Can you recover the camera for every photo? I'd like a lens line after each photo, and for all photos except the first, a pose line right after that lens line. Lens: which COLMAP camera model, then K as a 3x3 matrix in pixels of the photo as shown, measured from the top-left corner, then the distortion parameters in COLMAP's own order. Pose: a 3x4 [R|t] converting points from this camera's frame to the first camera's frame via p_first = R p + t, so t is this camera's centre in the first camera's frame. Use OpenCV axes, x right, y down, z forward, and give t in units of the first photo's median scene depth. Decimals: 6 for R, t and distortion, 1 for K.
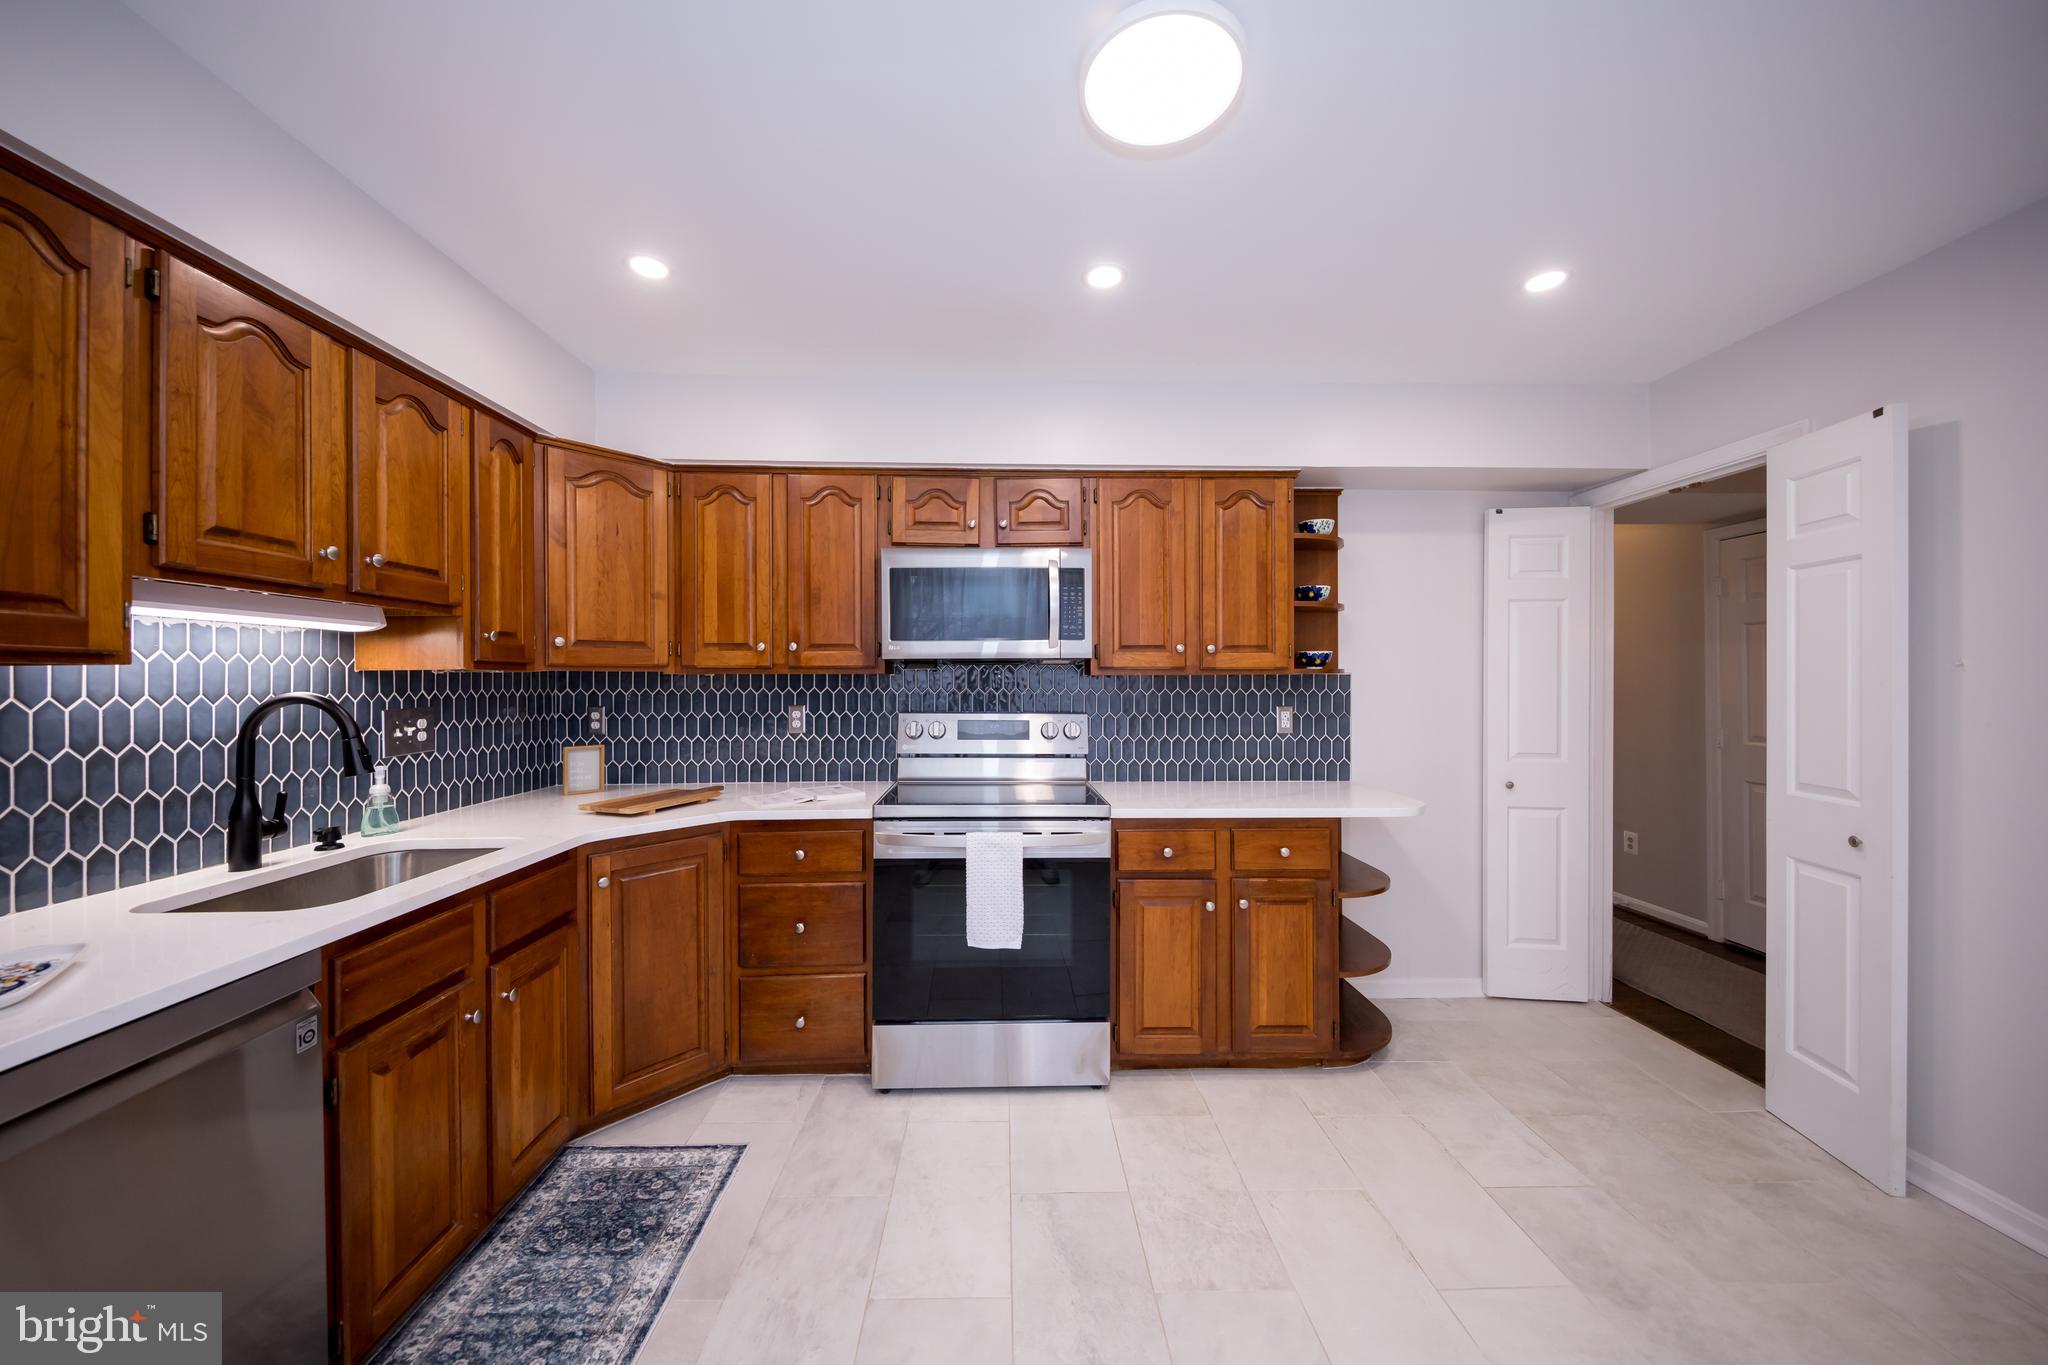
lens RADIAL K [[708.9, 0, 1021.4], [0, 708.9, 673.9], [0, 0, 1]] dist [-0.001847, -0.000338]
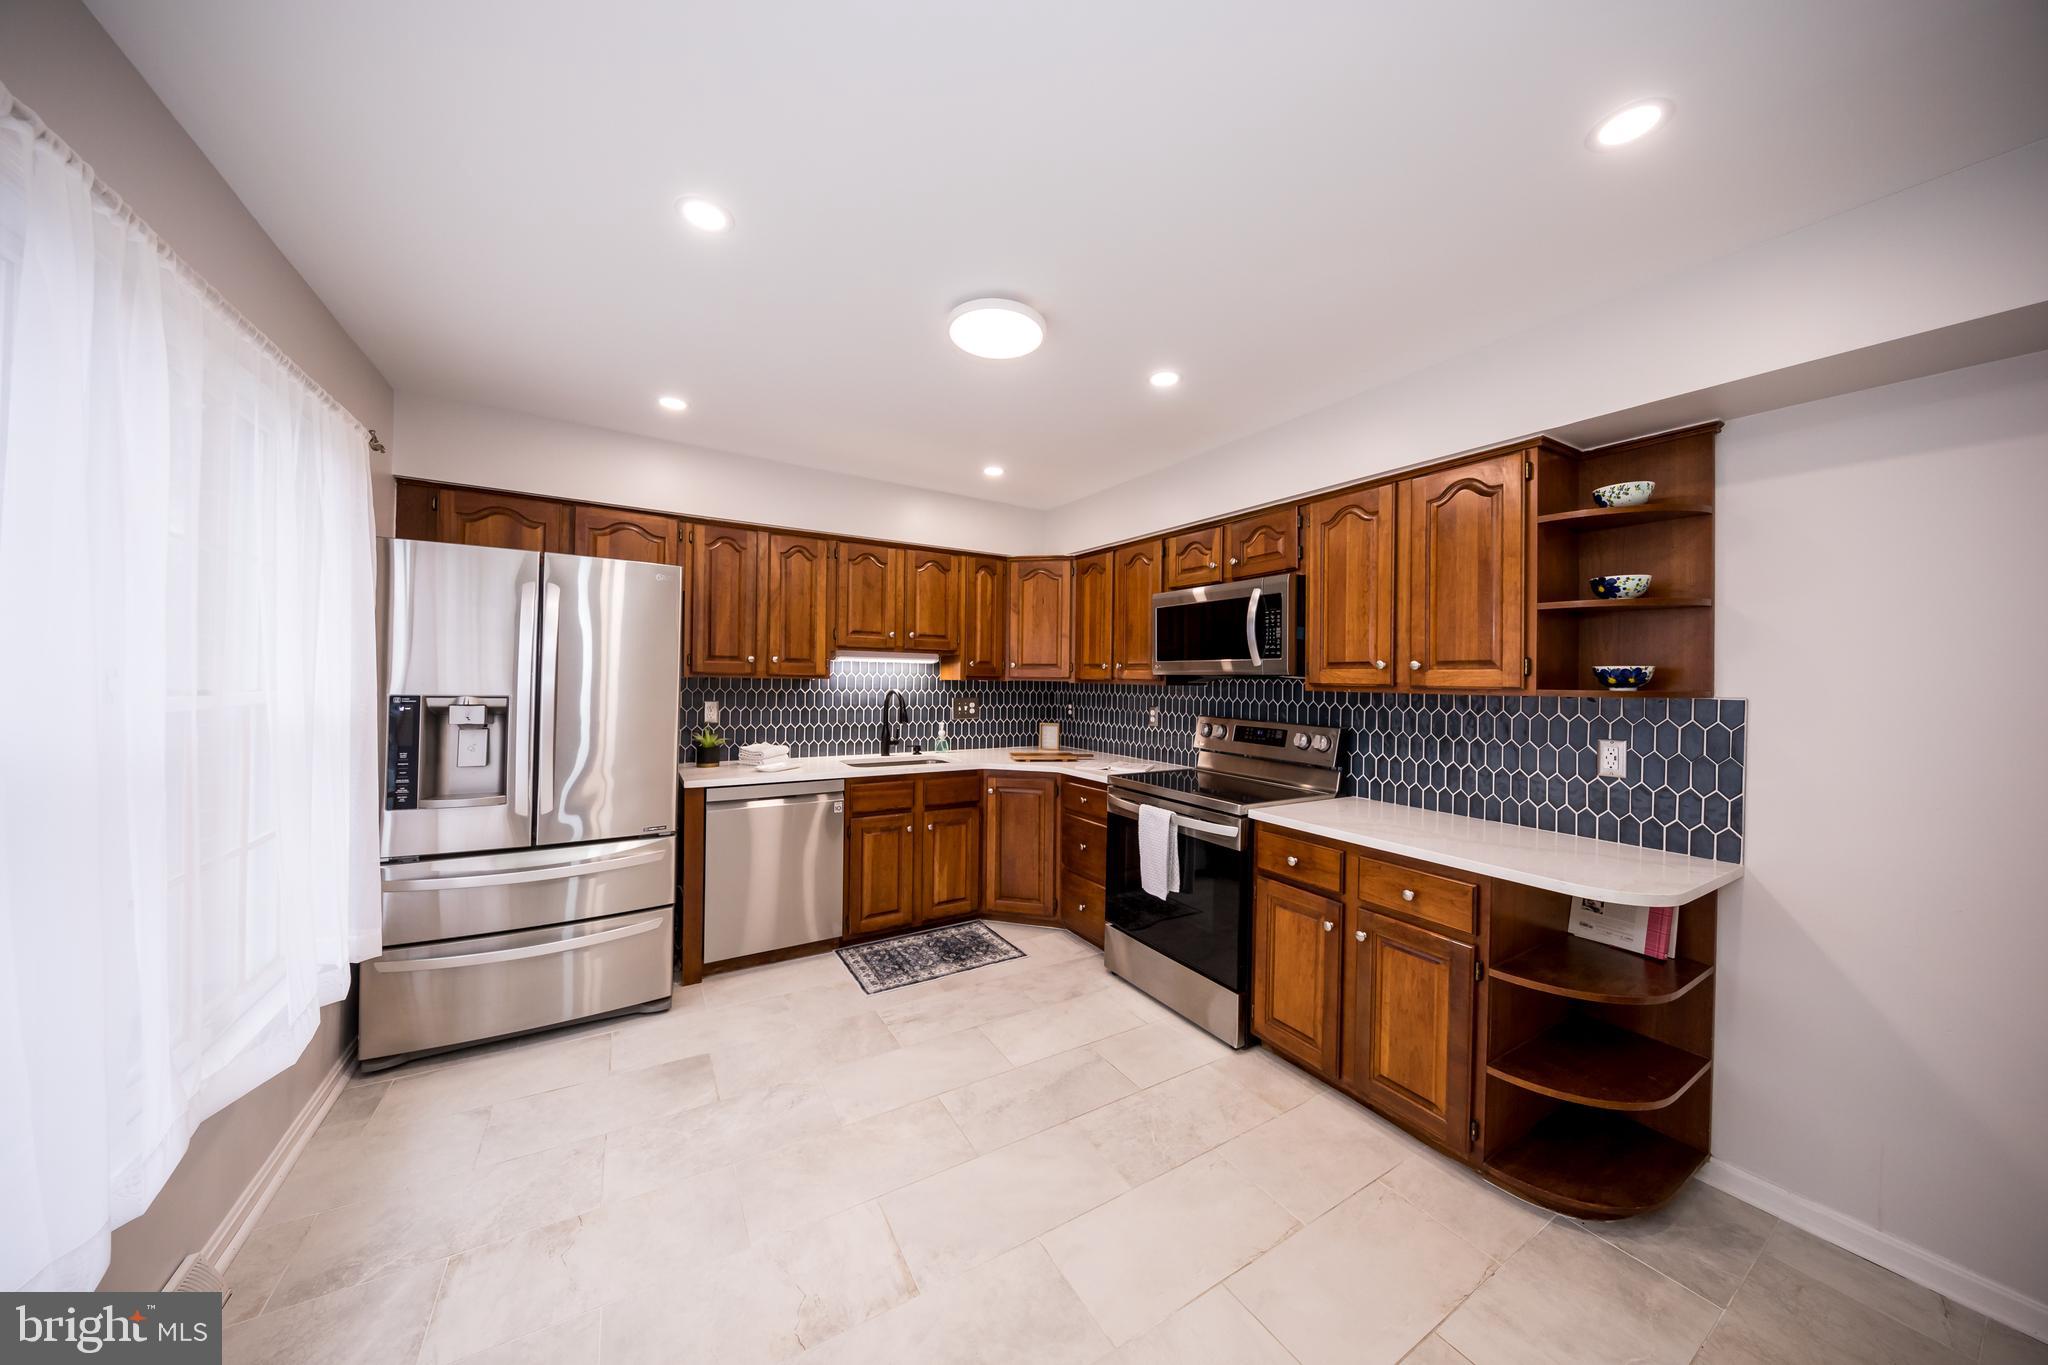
lens RADIAL K [[639.5, 0, 1018.0], [0, 639.5, 677.0], [0, 0, 1]] dist [-0.000229, -0.000119]
pose [[0.493067, 0.008709, -0.869948, 0.840752], [-0.010080, 0.999940, 0.004297, -0.021544], [0.869933, 0.006650, 0.493125, 0.177356]]
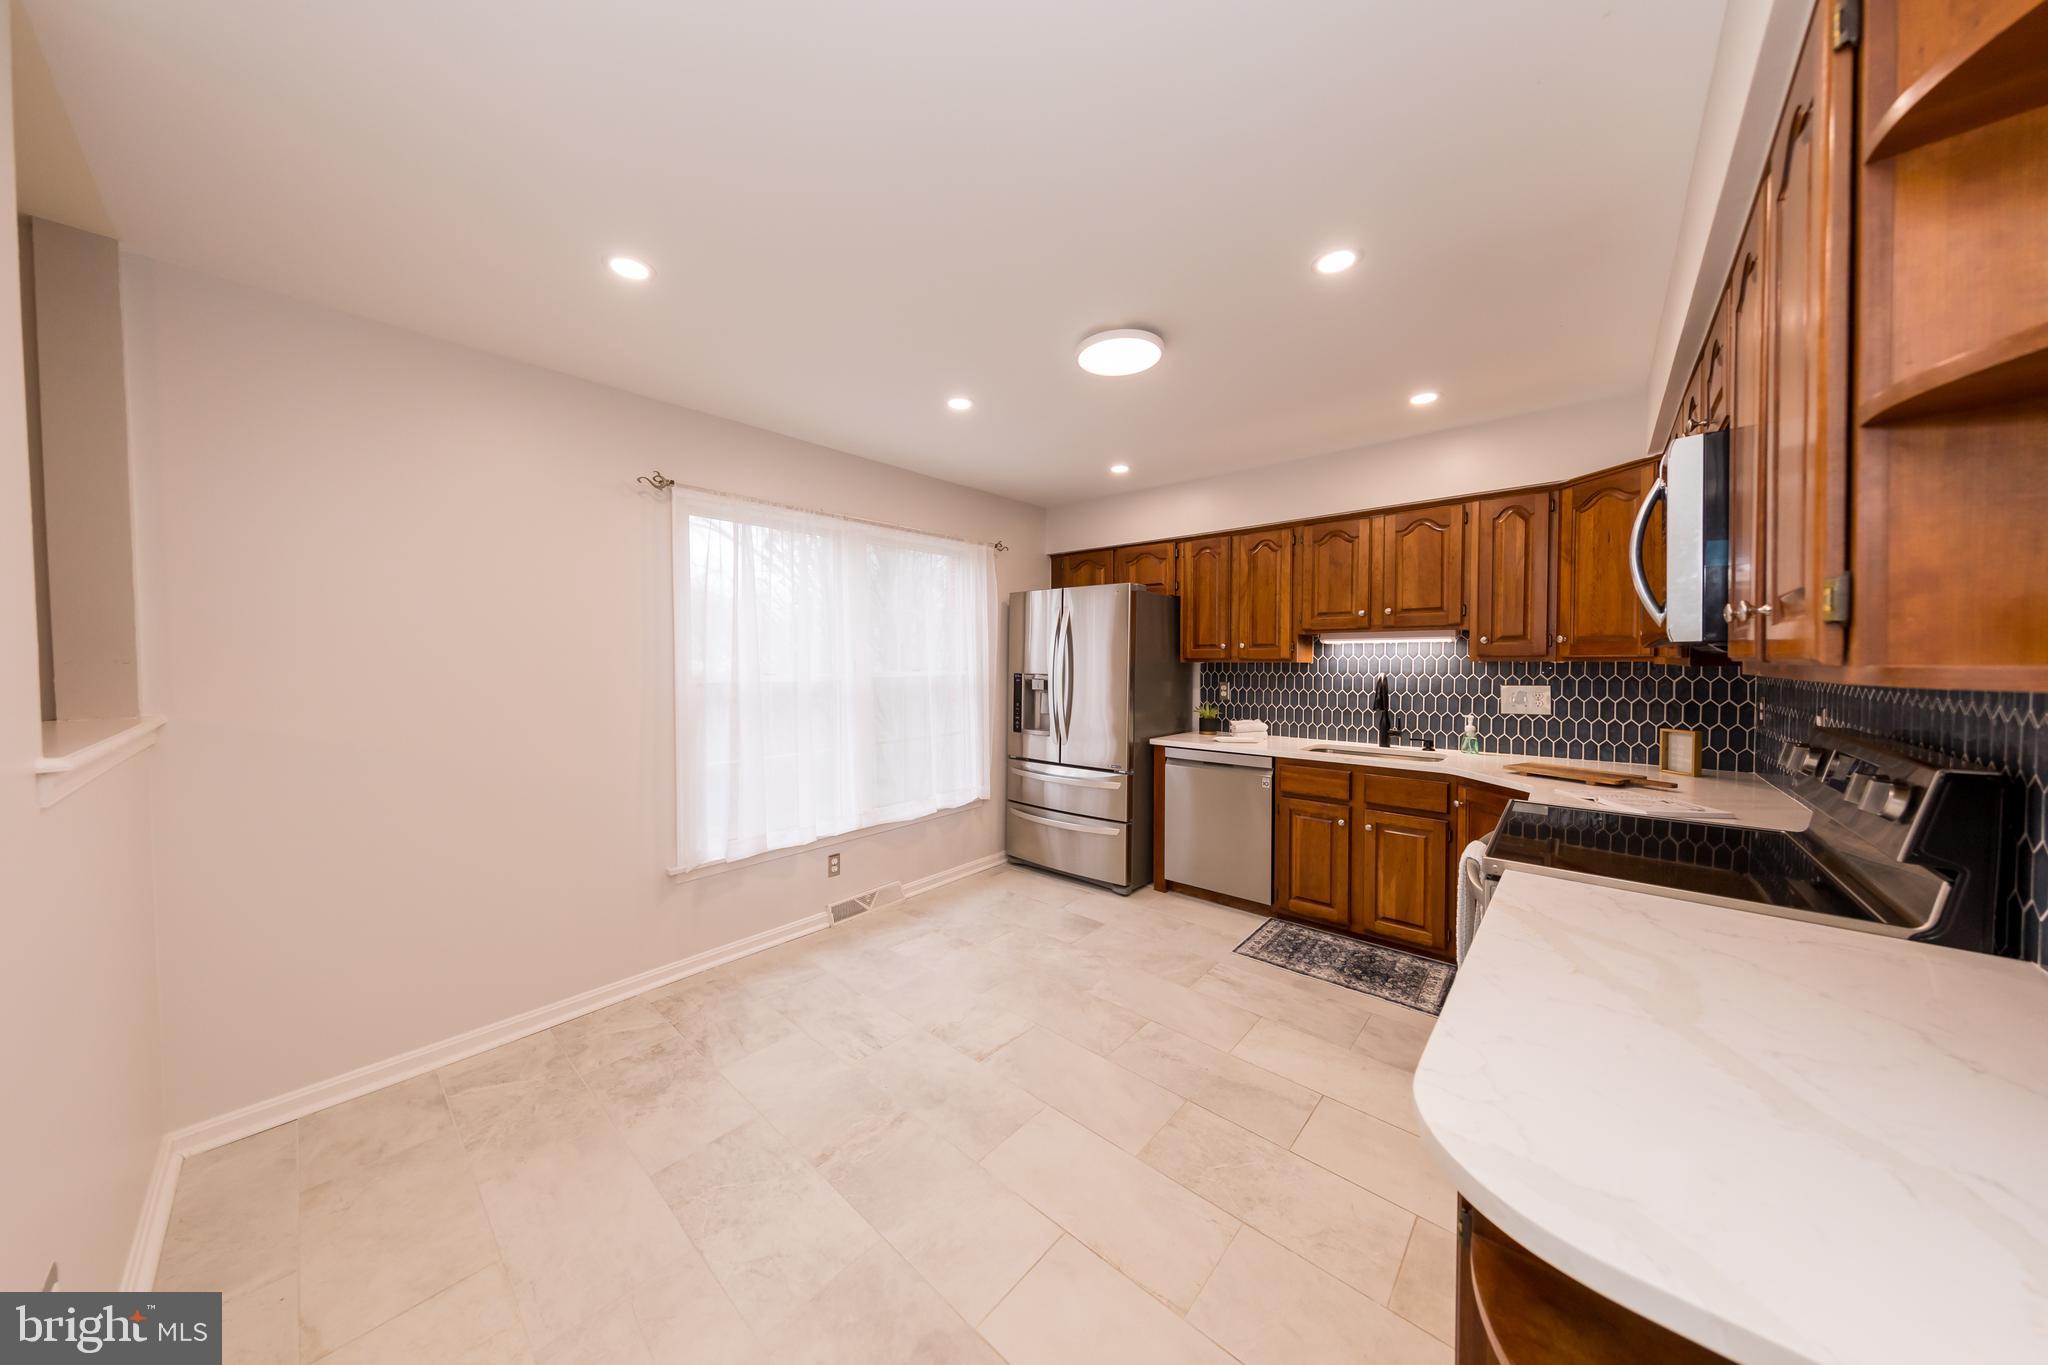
lens RADIAL K [[639.5, 0, 1018.0], [0, 639.5, 677.0], [0, 0, 1]] dist [-0.000229, -0.000119]
pose [[-0.682615, 0.023949, -0.730386, 0.902428], [0.010032, 0.999676, 0.023403, -0.013551], [0.730710, 0.008648, -0.682634, 1.086070]]
